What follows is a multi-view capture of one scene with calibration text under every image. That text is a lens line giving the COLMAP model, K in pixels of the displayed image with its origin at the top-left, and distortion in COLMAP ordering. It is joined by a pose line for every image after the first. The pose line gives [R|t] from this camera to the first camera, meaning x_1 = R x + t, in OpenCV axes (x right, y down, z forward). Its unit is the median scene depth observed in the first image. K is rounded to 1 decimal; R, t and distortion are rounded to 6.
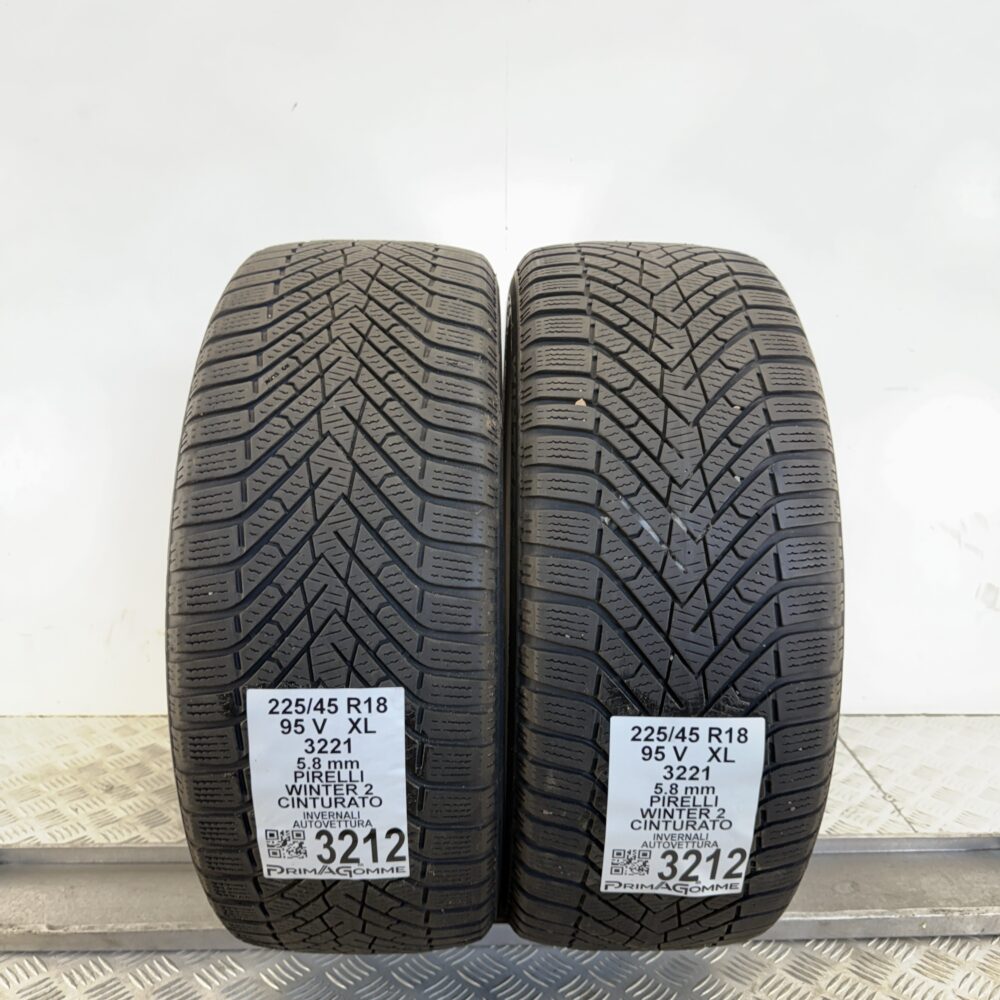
lens RADIAL K [[953.1, 0, 500.0], [0, 953.1, 500.0], [0, 0, 1]] dist [0.141386, -0.405173]
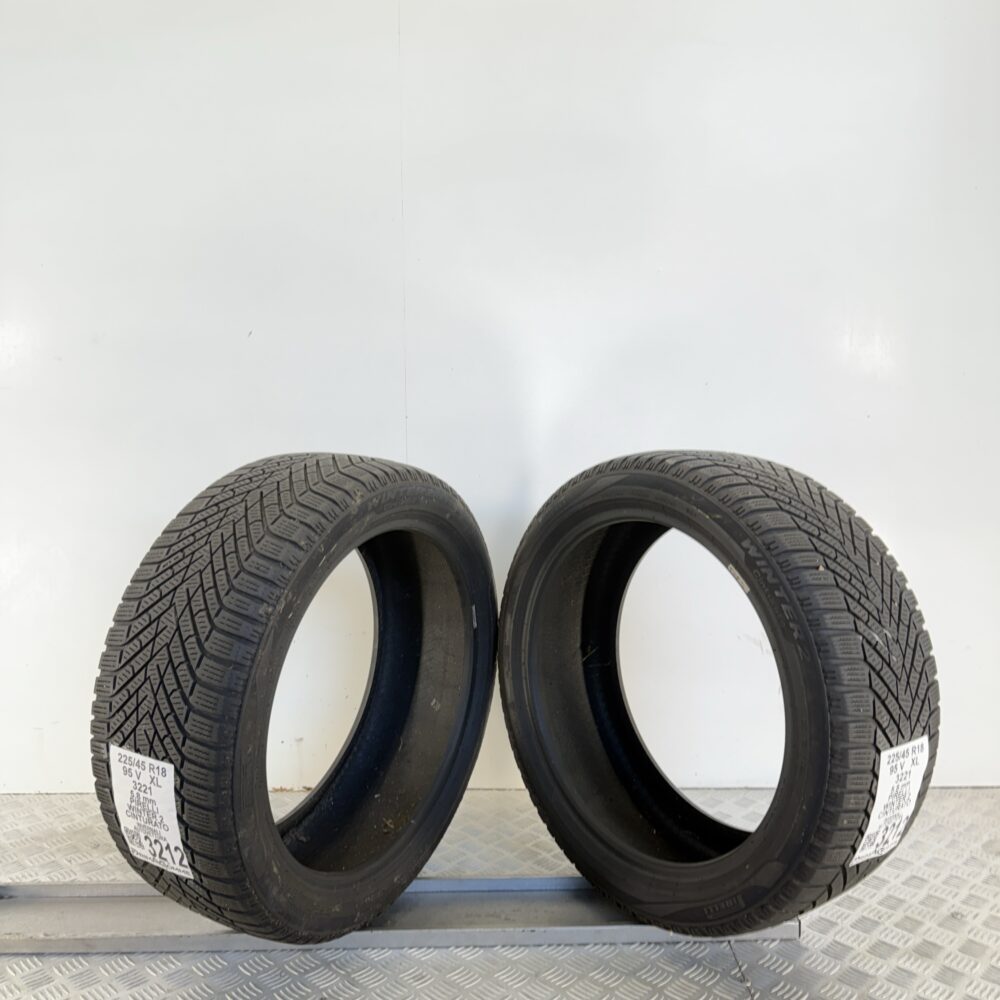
lens RADIAL K [[953.1, 0, 500.0], [0, 953.1, 500.0], [0, 0, 1]] dist [0.141386, -0.405173]
pose [[0.861781, 0.101330, -0.497058, 1.152926], [-0.112602, 0.993613, 0.007334, -0.333126], [0.494626, 0.049650, 0.867687, -0.197742]]
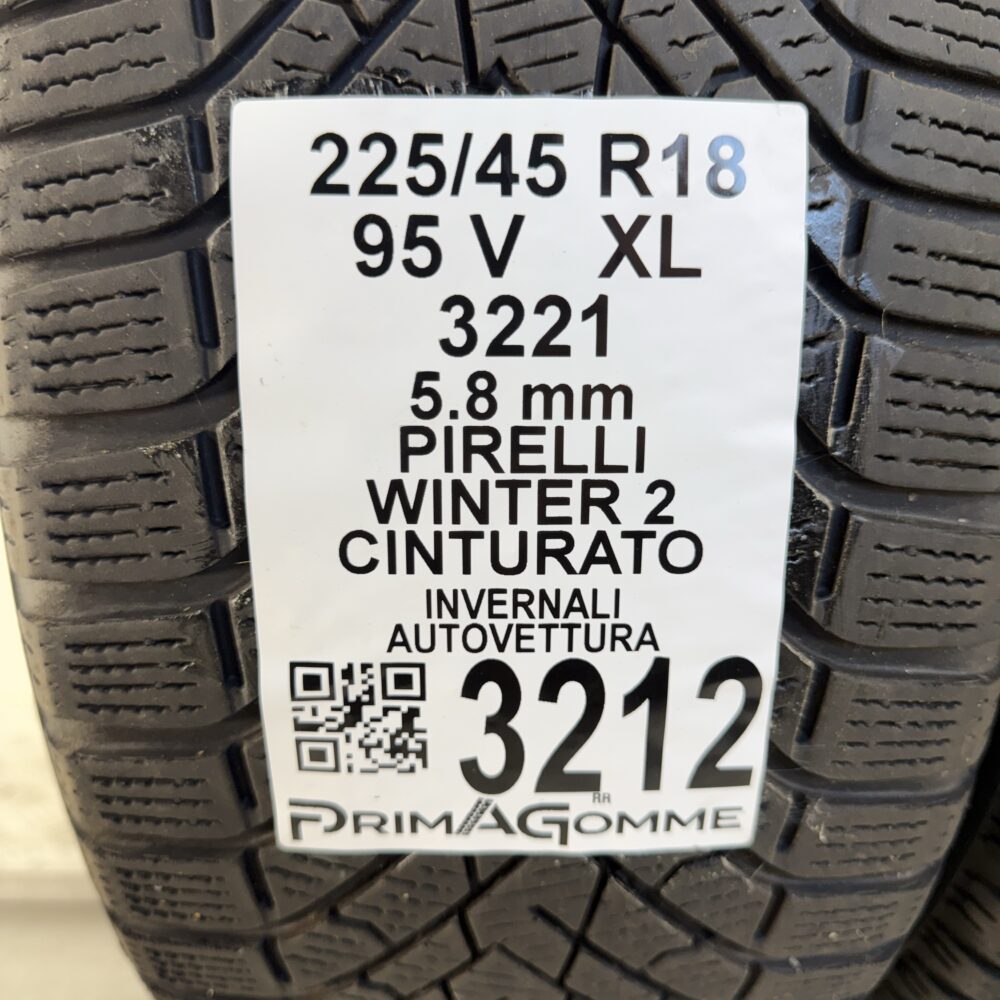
lens RADIAL K [[953.1, 0, 500.0], [0, 953.1, 500.0], [0, 0, 1]] dist [0.141386, -0.405173]
pose [[0.999993, -0.001435, -0.003476, -0.181634], [0.001151, 0.996771, -0.080289, 0.321074], [0.003580, 0.080284, 0.996766, 0.718855]]
